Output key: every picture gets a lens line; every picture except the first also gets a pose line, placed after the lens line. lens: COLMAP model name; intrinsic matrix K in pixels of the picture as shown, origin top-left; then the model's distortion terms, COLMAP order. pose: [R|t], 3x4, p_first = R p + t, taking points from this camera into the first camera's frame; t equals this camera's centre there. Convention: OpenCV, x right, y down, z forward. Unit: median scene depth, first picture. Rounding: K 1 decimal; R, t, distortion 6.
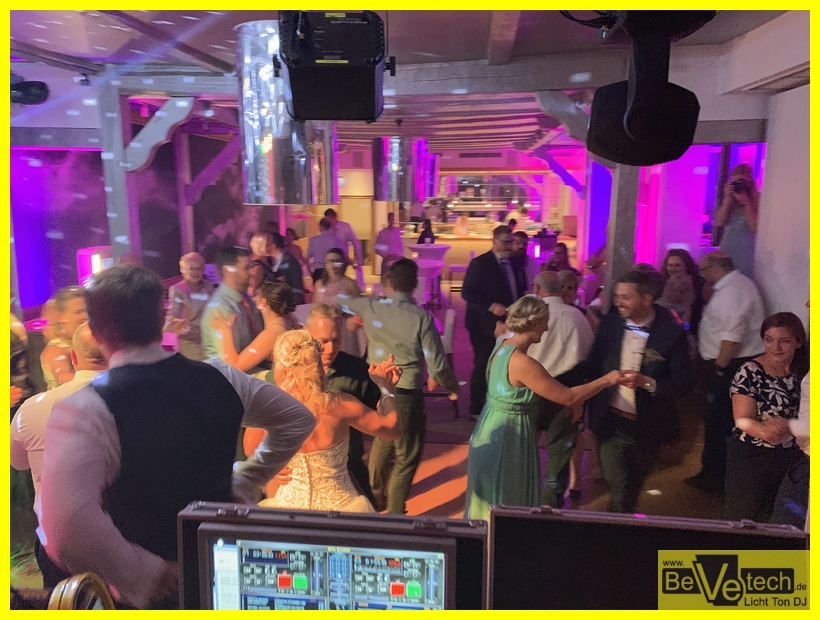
lens RADIAL K [[627.0, 0, 380.5], [0, 627.0, 308.3], [0, 0, 1]] dist [0.049768, -0.003380]
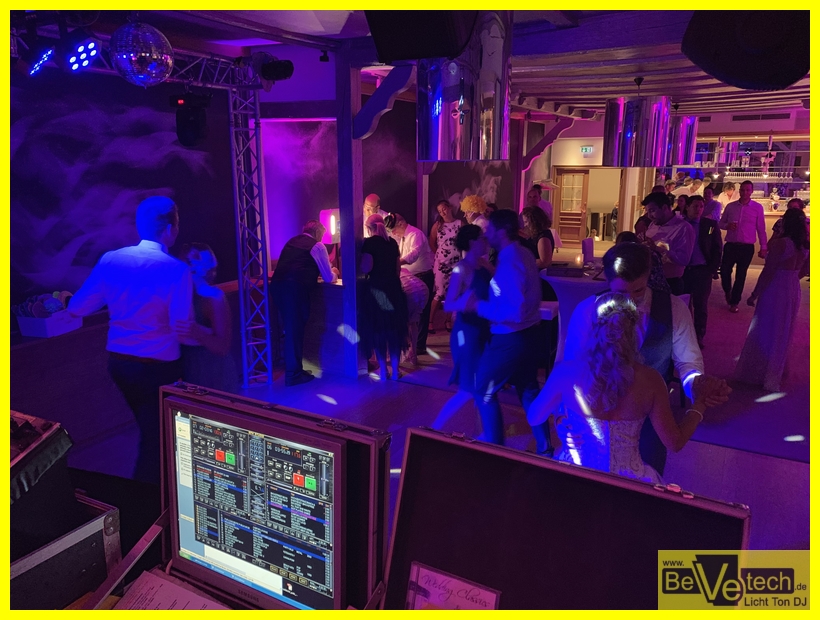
lens RADIAL K [[610.5, 0, 396.6], [0, 610.5, 305.7], [0, 0, 1]] dist [0.052288, -0.001313]
pose [[0.918849, 0.088210, -0.384623, 0.519033], [-0.074815, 0.995959, 0.049685, 0.092210], [0.387451, -0.016877, 0.921736, 0.130689]]
